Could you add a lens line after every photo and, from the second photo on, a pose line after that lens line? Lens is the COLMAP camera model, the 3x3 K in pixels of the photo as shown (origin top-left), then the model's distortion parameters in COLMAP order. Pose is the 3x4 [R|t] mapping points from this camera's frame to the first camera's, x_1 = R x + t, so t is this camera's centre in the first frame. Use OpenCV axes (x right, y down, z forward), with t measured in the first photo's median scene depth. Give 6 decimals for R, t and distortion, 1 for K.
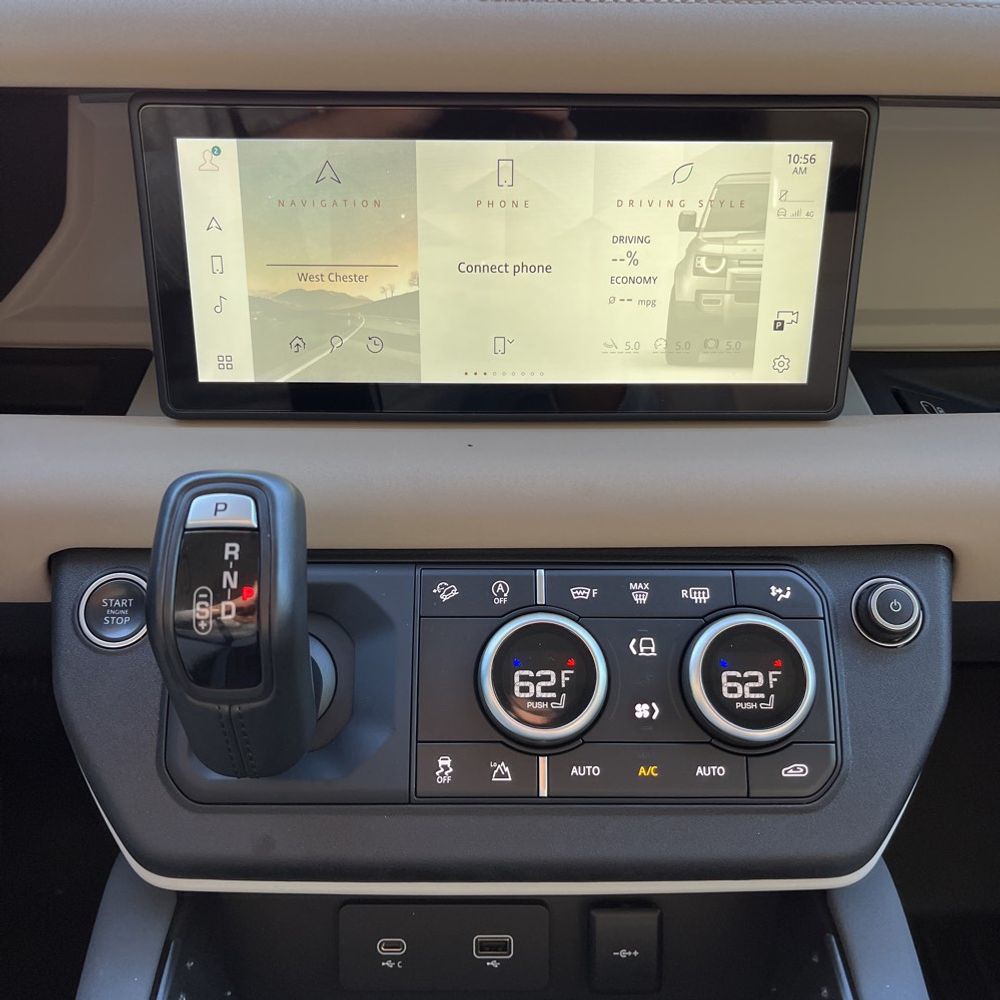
lens RADIAL K [[1024.6, 0, 489.5], [0, 1024.6, 505.7], [0, 0, 1]] dist [0.065851, -0.105457]
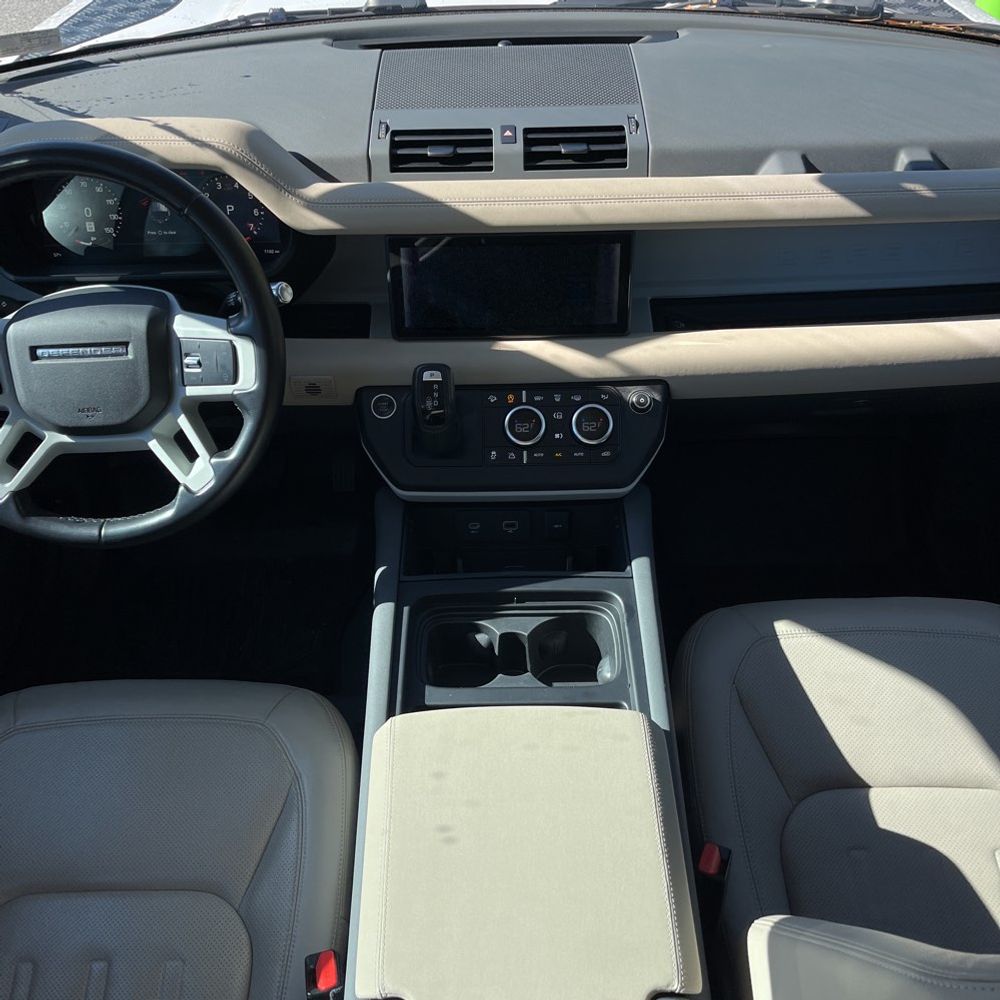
lens RADIAL K [[1024.6, 0, 489.5], [0, 1024.6, 505.7], [0, 0, 1]] dist [0.065851, -0.105457]
pose [[0.999632, -0.017030, -0.021110, 0.007059], [0.020341, 0.985552, 0.168145, -0.116922], [0.017942, -0.168513, 0.985536, -2.088509]]
